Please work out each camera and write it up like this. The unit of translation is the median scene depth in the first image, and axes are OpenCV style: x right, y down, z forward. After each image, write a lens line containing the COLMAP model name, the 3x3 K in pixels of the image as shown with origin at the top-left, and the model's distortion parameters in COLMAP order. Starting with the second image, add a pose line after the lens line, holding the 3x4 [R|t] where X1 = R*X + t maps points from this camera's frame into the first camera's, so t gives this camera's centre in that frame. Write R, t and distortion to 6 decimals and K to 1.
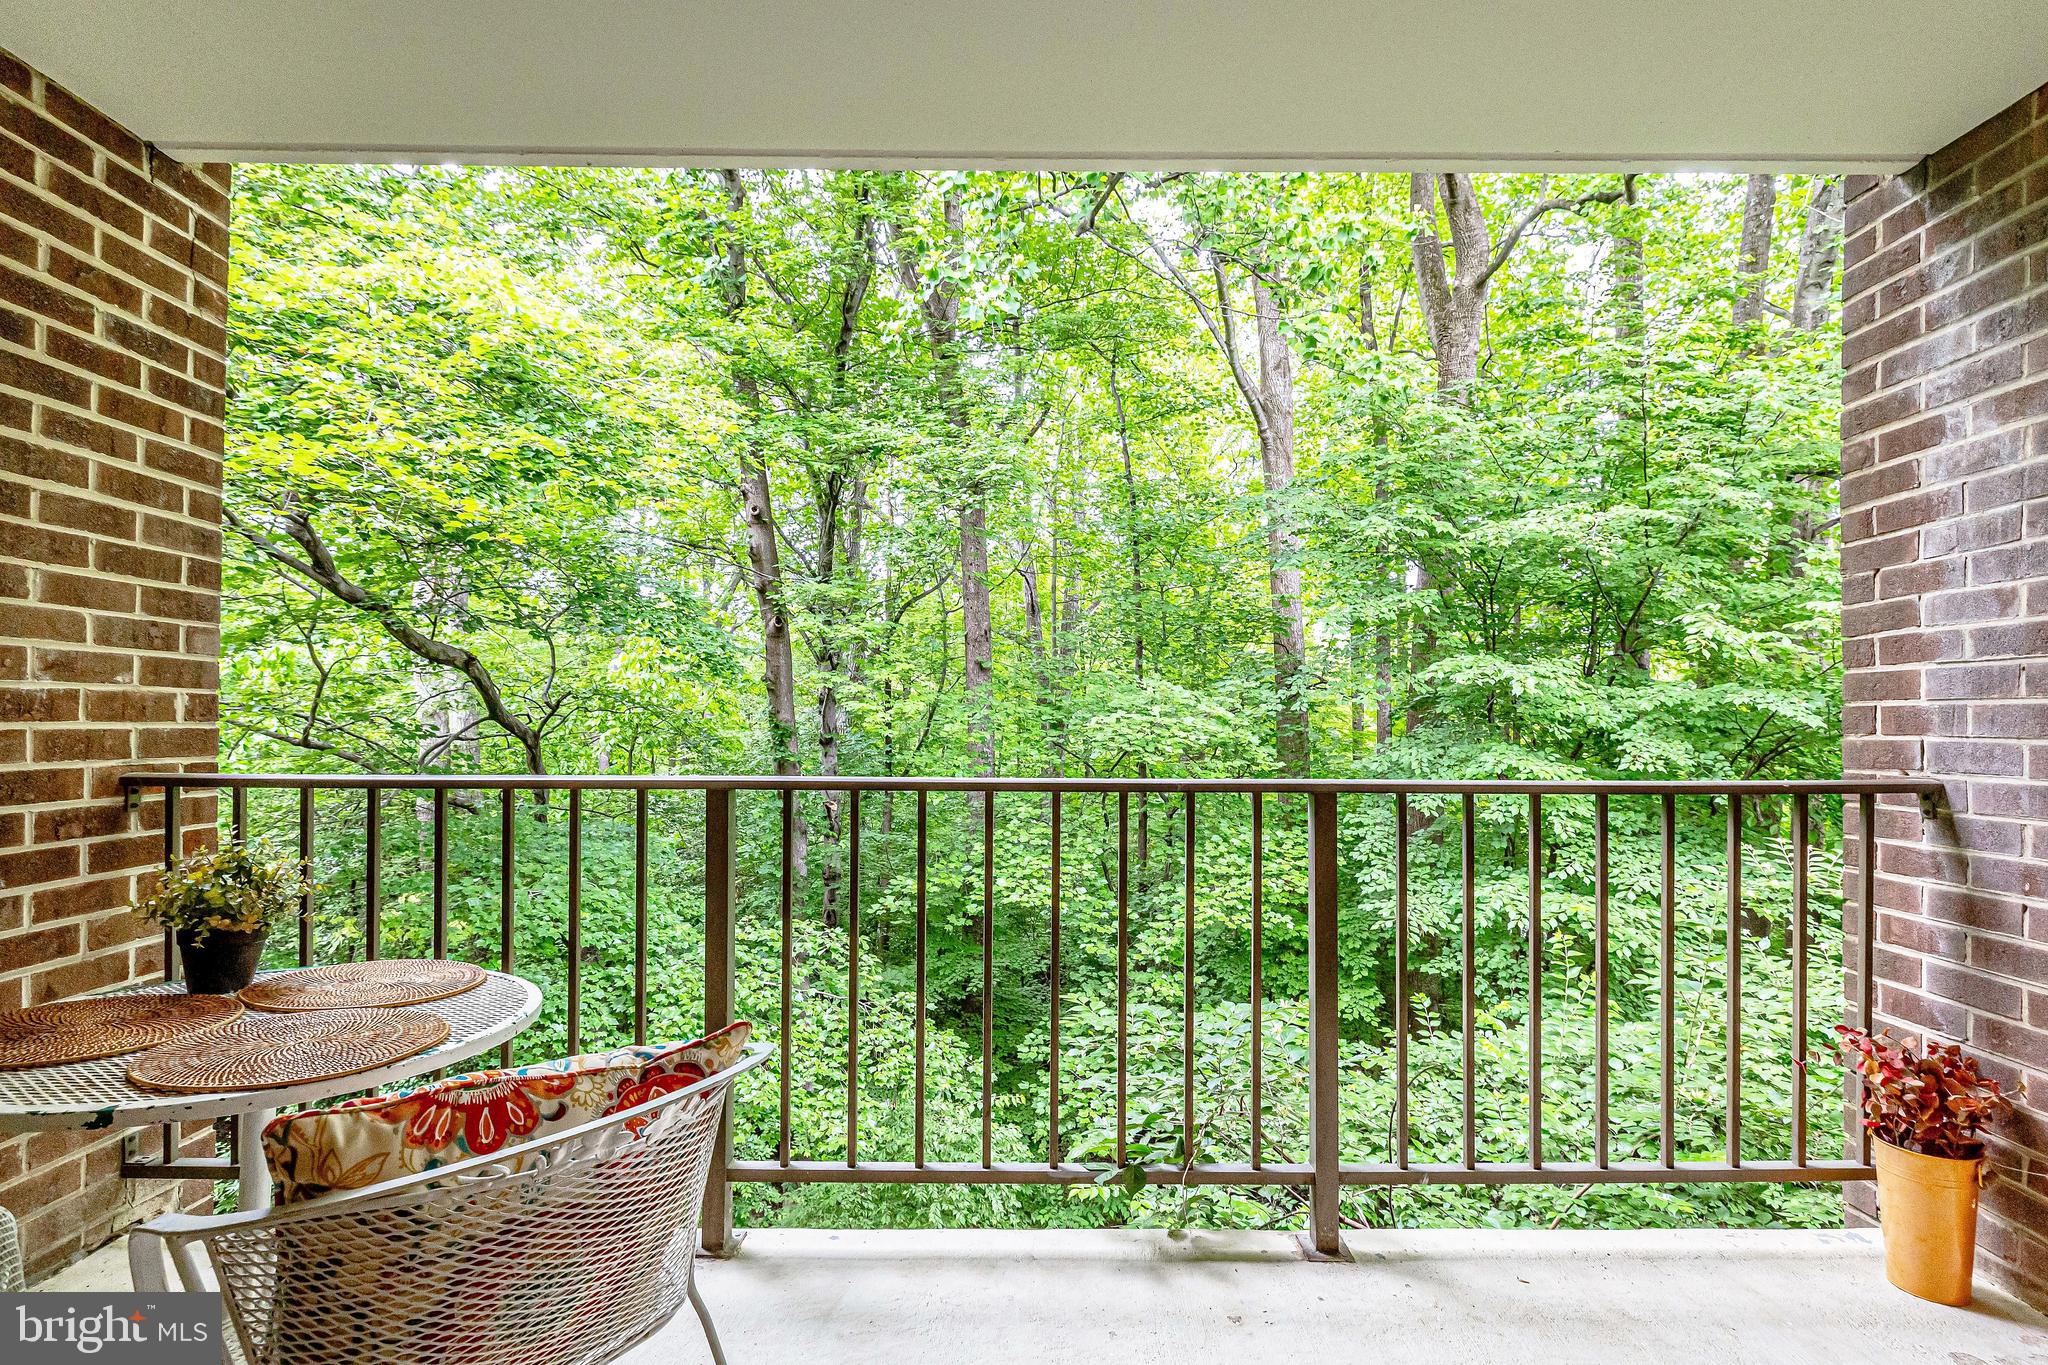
lens RADIAL K [[930.1, 0, 1045.6], [0, 930.1, 680.0], [0, 0, 1]] dist [-0.036946, 0.014038]
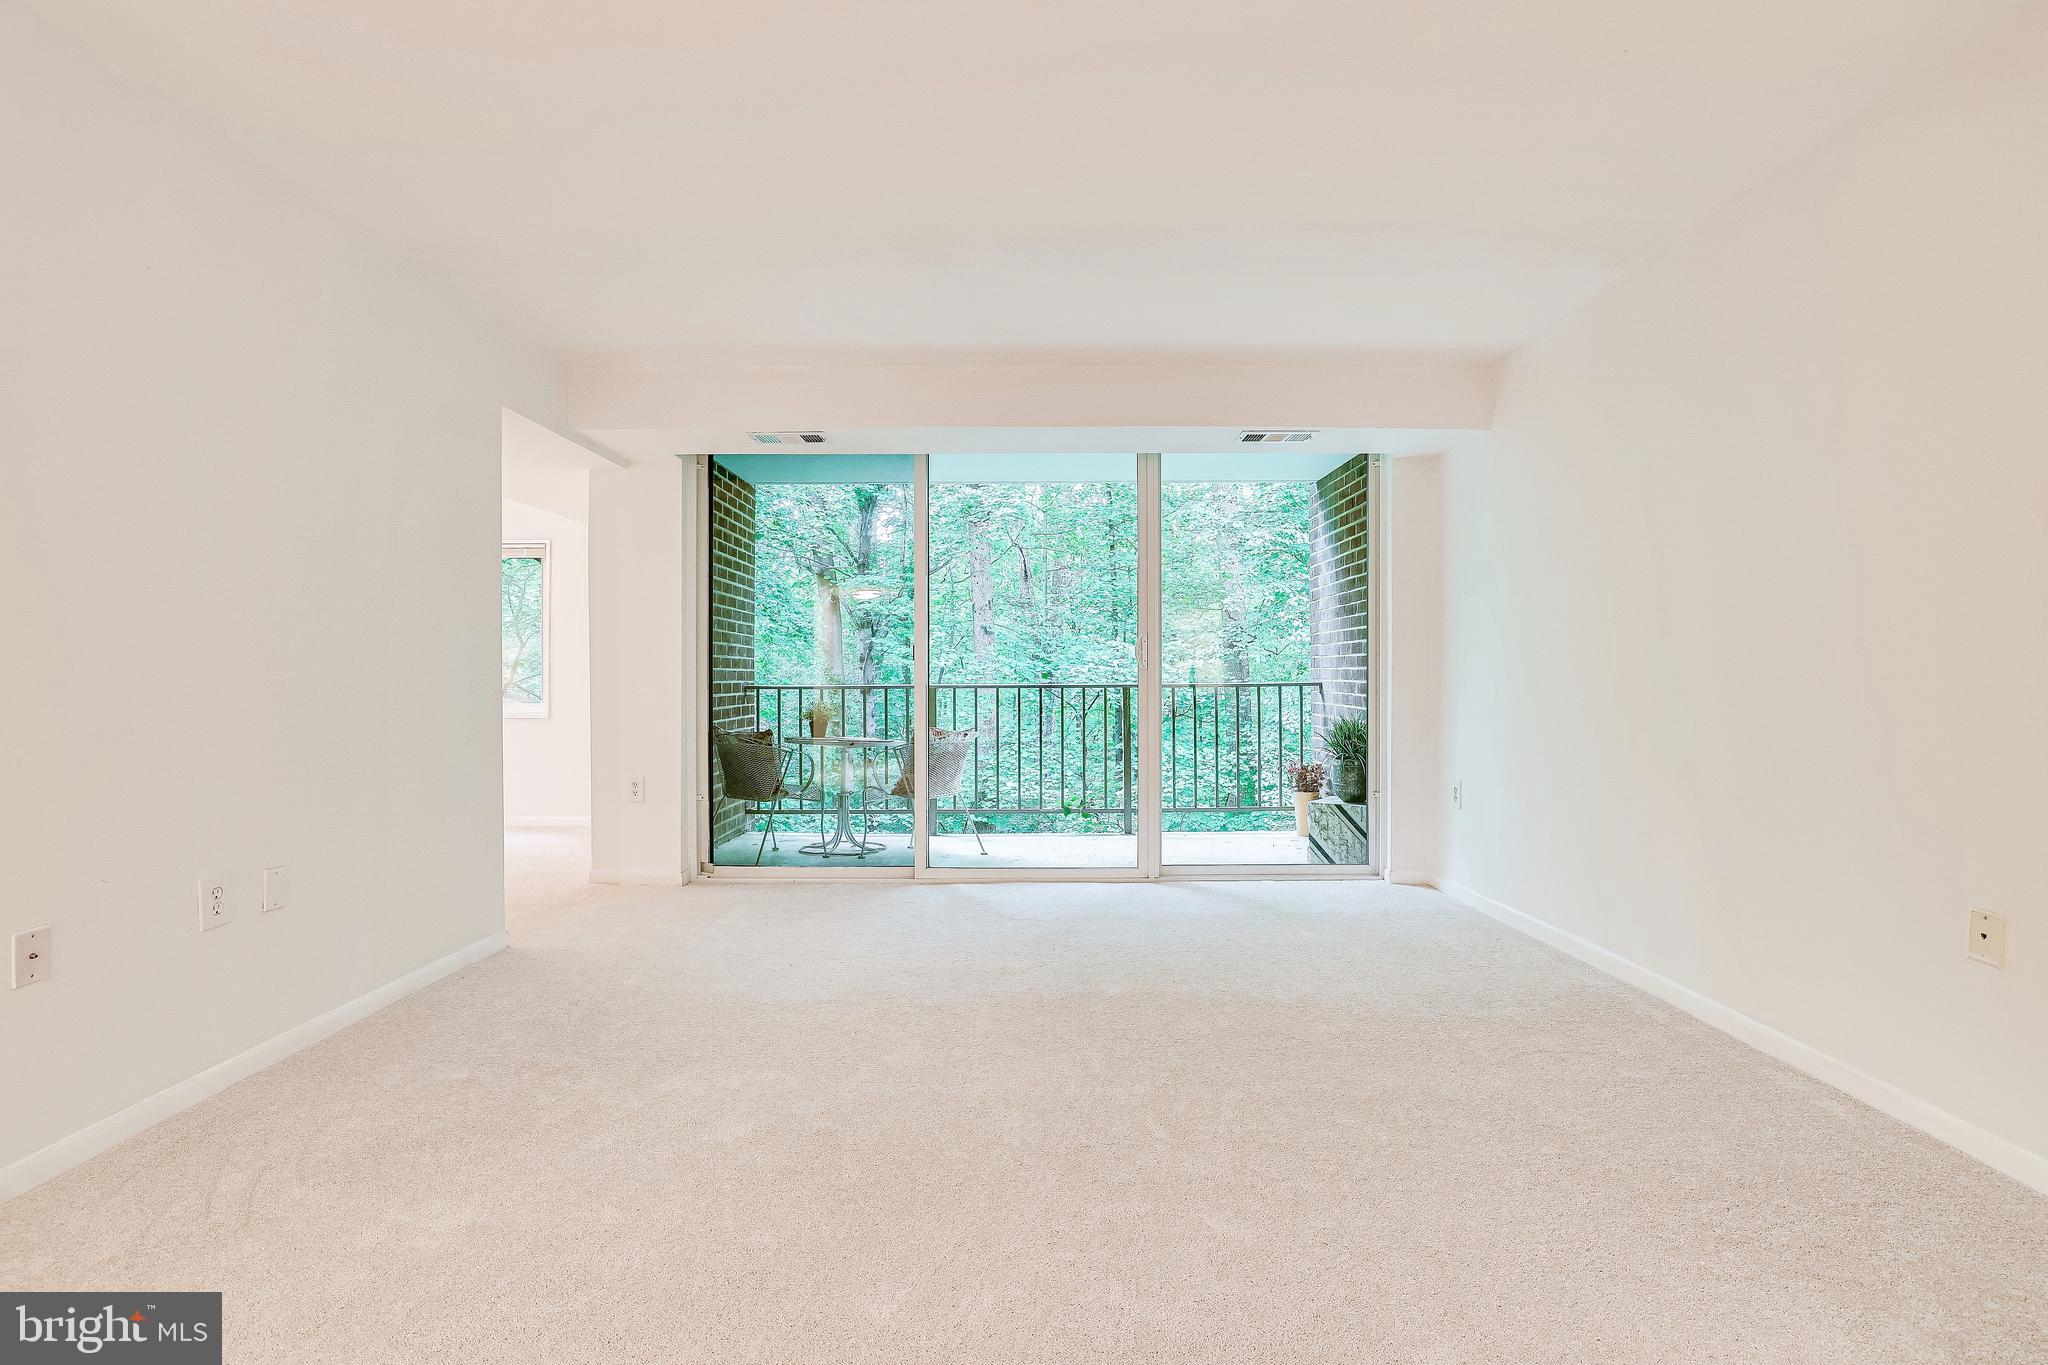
lens RADIAL K [[930.1, 0, 1045.6], [0, 930.1, 680.0], [0, 0, 1]] dist [-0.036946, 0.014038]
pose [[0.999894, -0.012562, 0.007390, -0.000161], [0.012199, 0.998803, 0.047374, -0.008791], [-0.007976, -0.047278, 0.998850, -0.364009]]
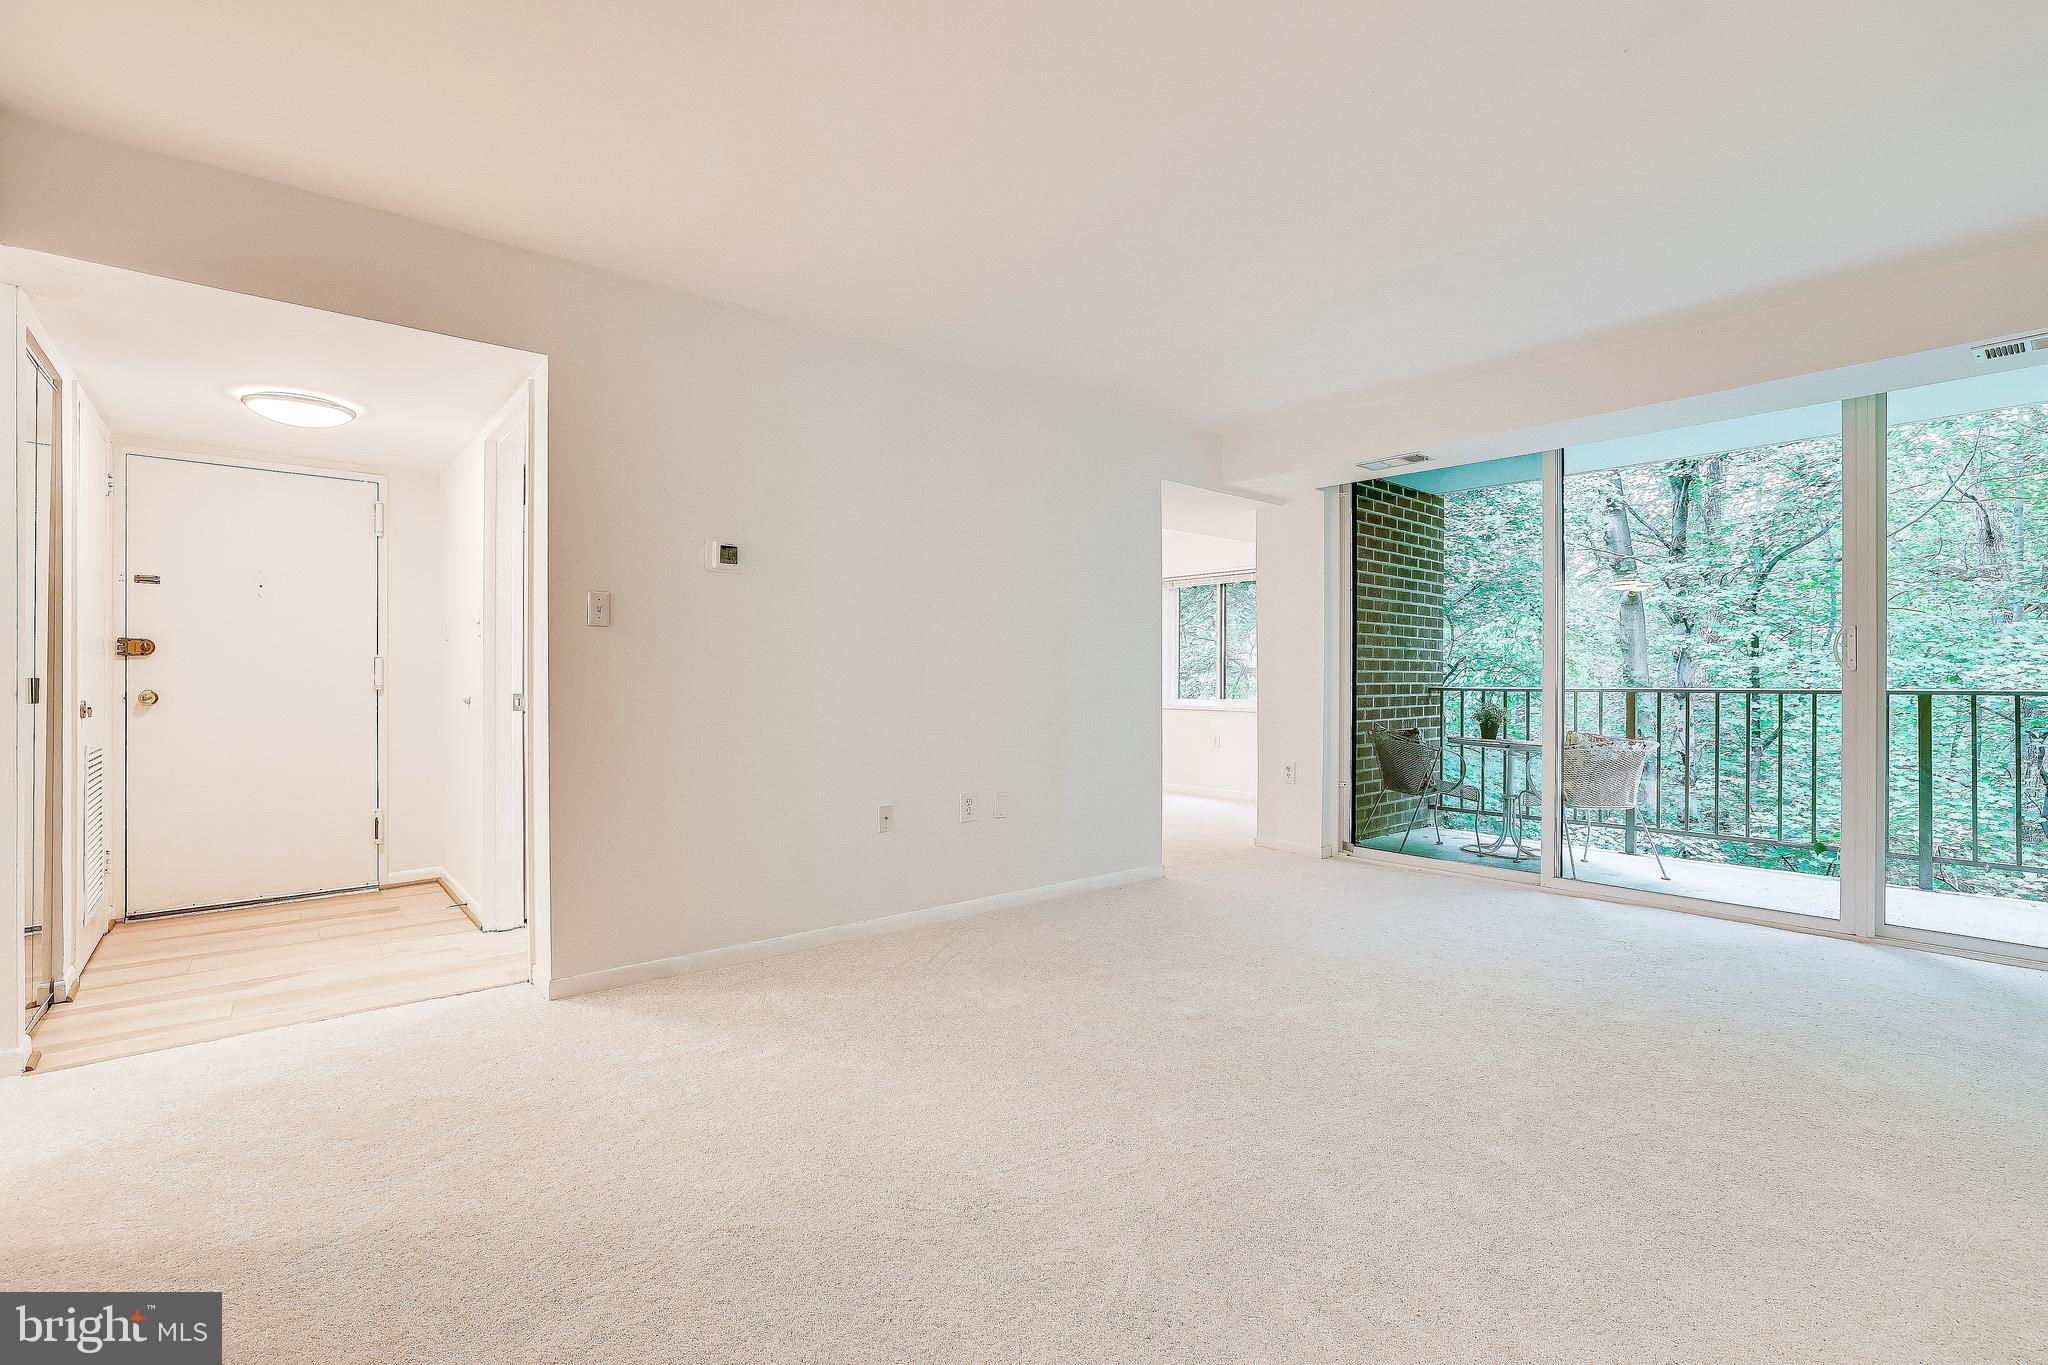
lens RADIAL K [[930.1, 0, 1045.6], [0, 930.1, 680.0], [0, 0, 1]] dist [-0.036946, 0.014038]
pose [[0.665671, -0.007082, -0.746212, 0.093778], [0.037086, 0.999033, 0.023602, -0.008580], [0.745323, -0.043385, 0.665290, -0.376387]]
